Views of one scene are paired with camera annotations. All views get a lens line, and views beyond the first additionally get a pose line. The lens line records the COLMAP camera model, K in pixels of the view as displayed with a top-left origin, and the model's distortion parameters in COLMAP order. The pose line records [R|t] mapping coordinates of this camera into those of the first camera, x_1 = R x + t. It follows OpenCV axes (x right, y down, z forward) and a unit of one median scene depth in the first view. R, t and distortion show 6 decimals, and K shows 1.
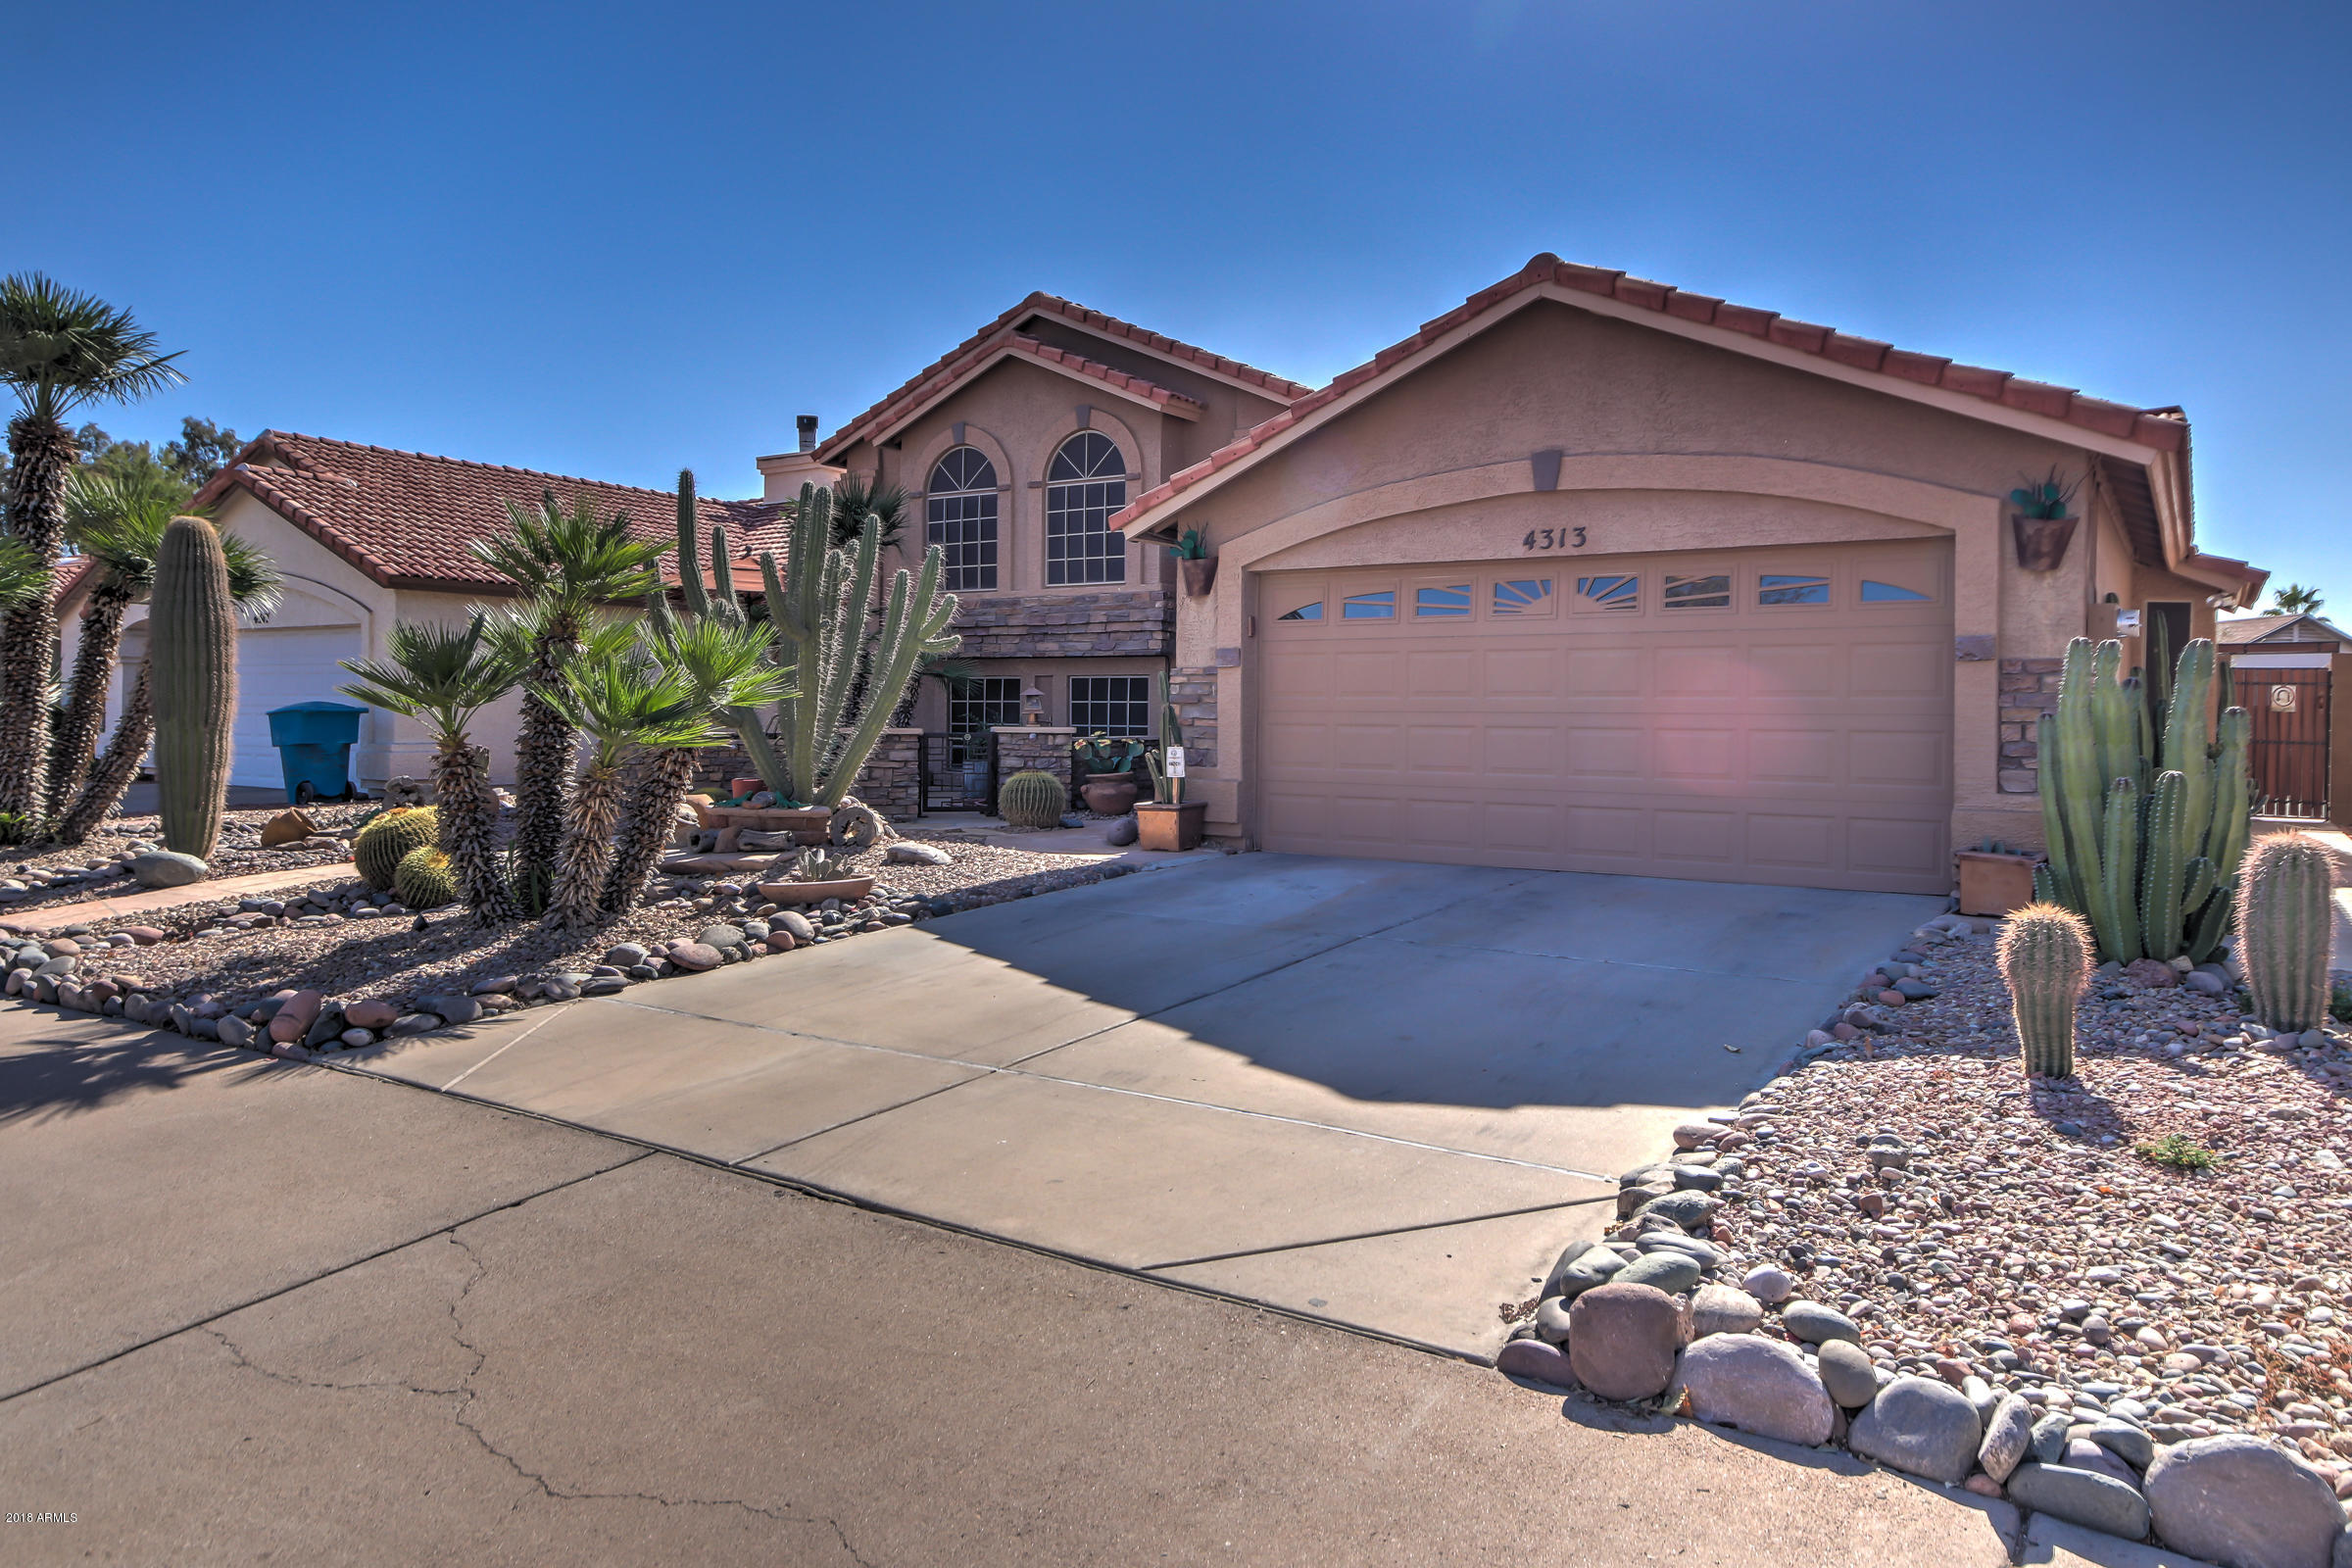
lens RADIAL K [[1205.5, 0, 1176.0], [0, 1205.5, 784.0], [0, 0, 1]] dist [0.003786, -0.000059]
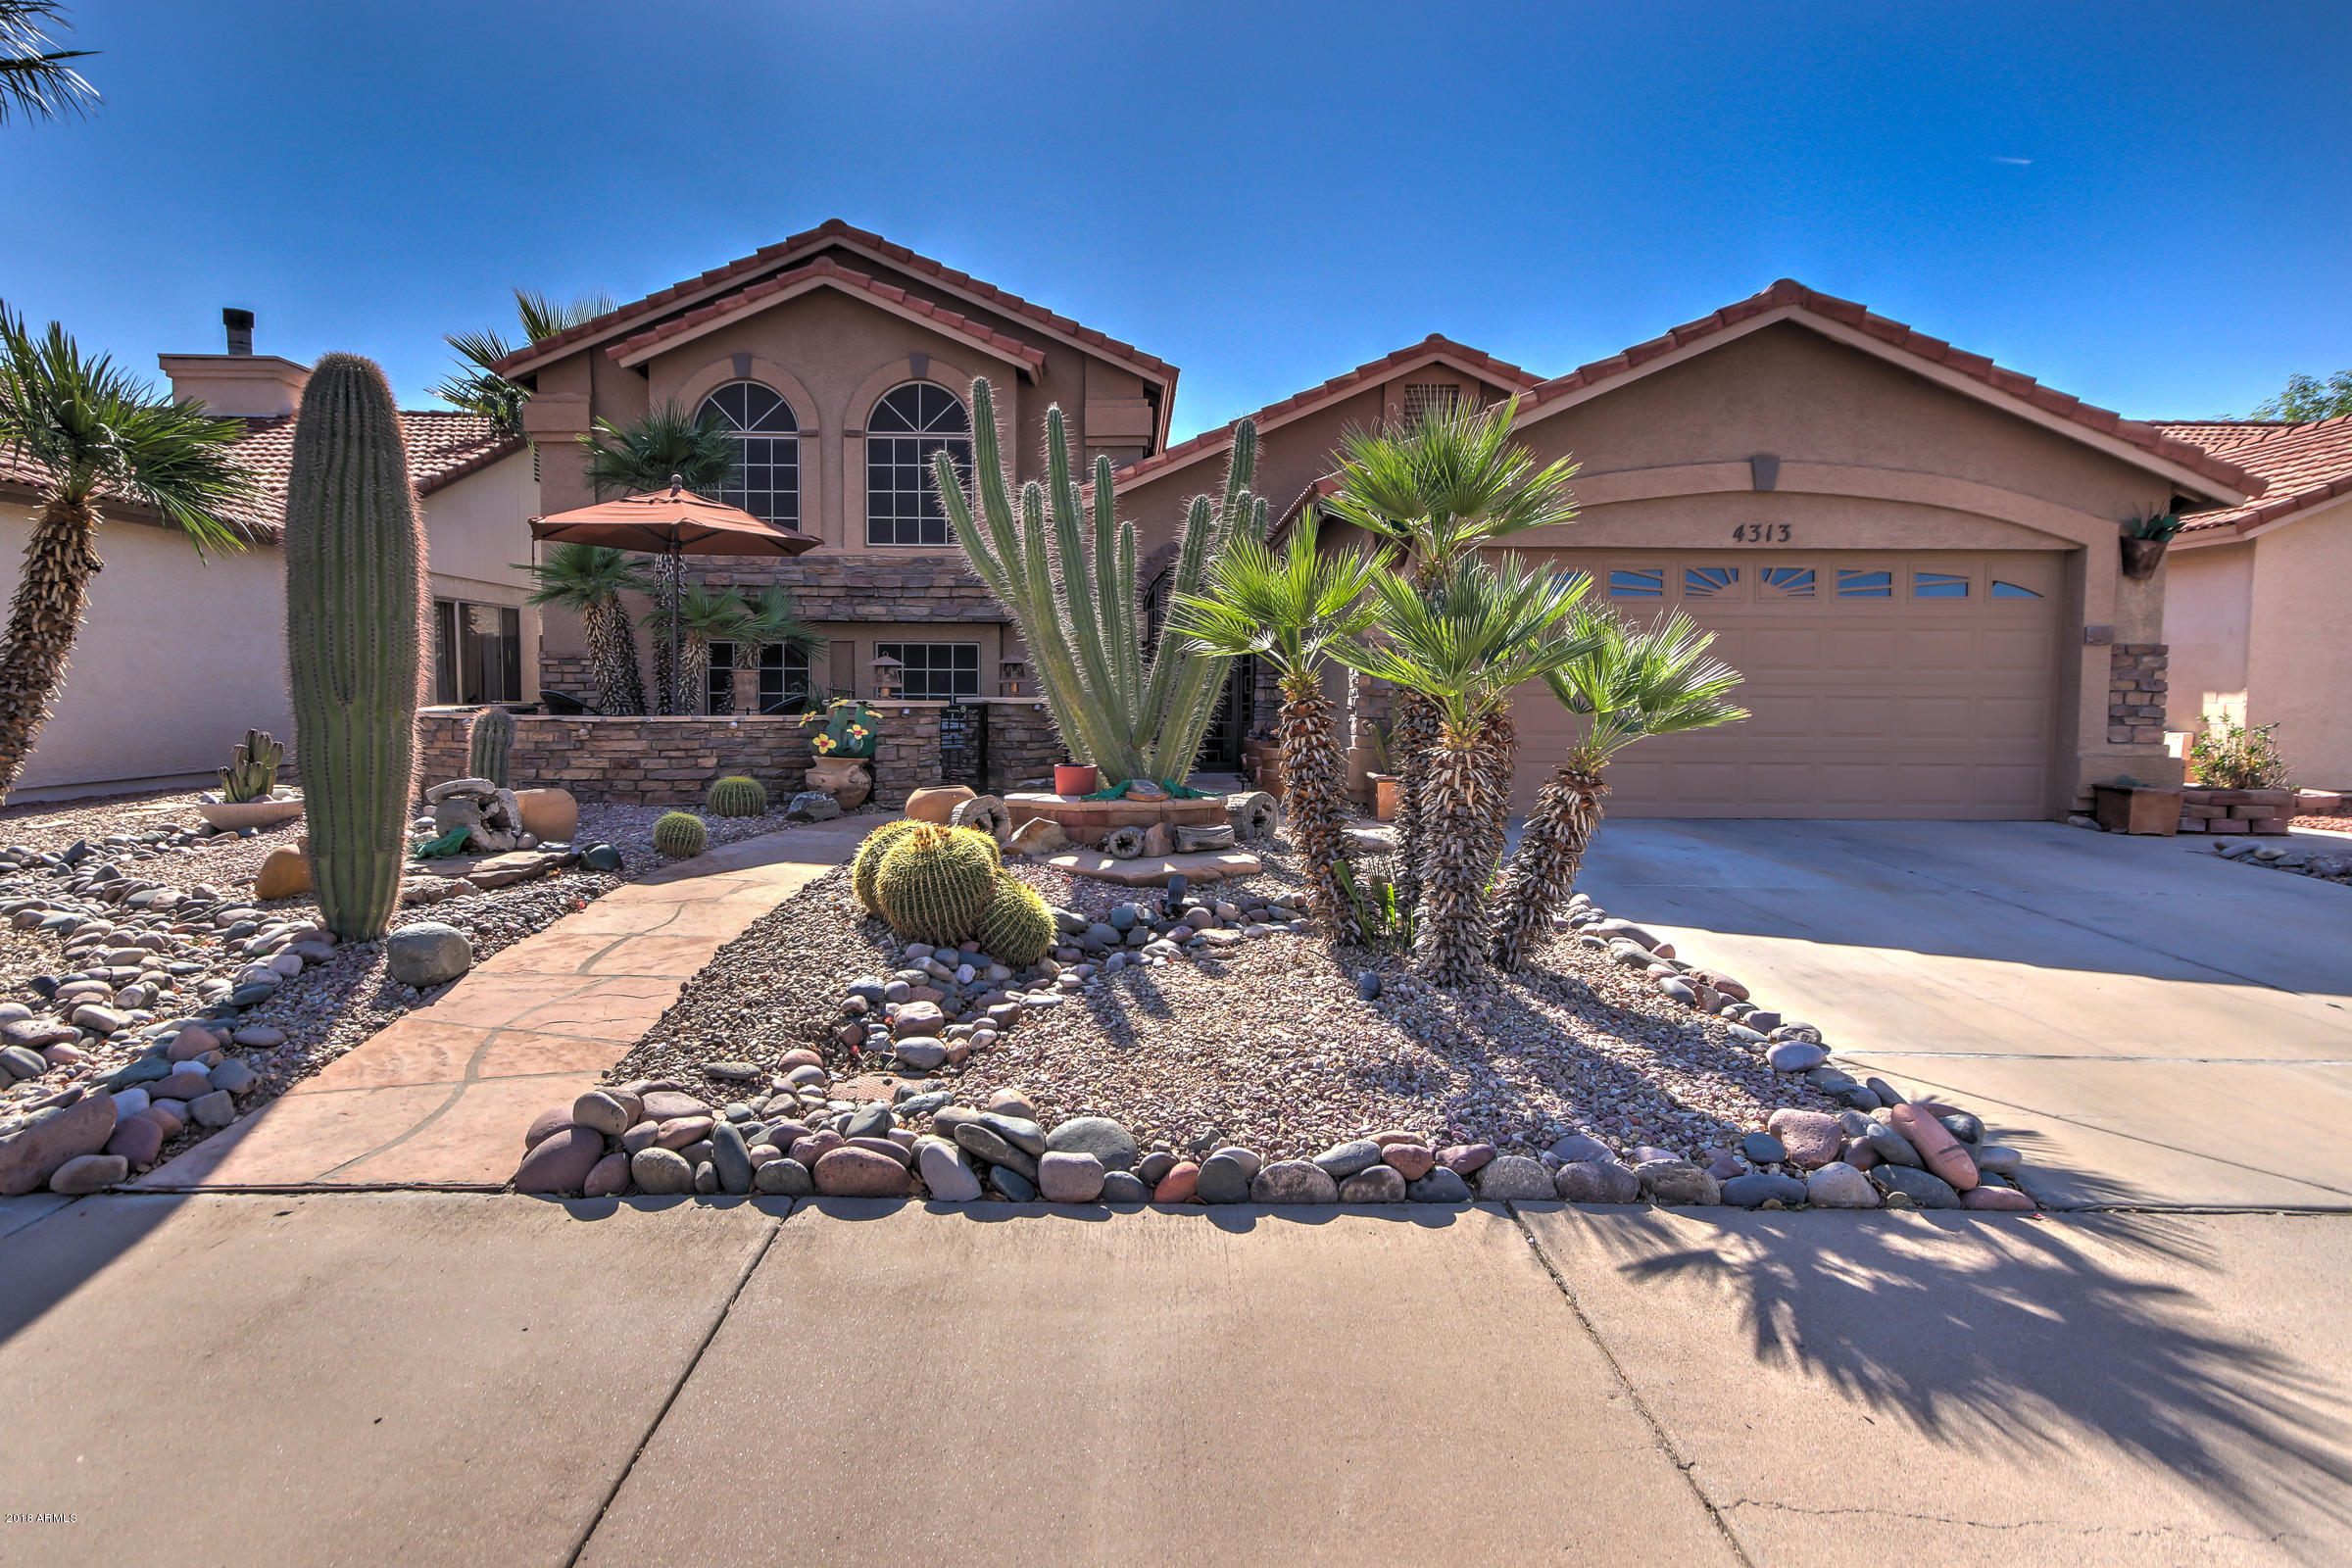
lens RADIAL K [[1097.0, 0, 1174.5], [0, 1097.0, 796.2], [0, 0, 1]] dist [0.026078, -0.008293]
pose [[0.896300, -0.046781, 0.440973, -0.664965], [0.025424, 0.998205, 0.054219, -0.022784], [-0.442718, -0.037385, 0.895881, 0.285349]]
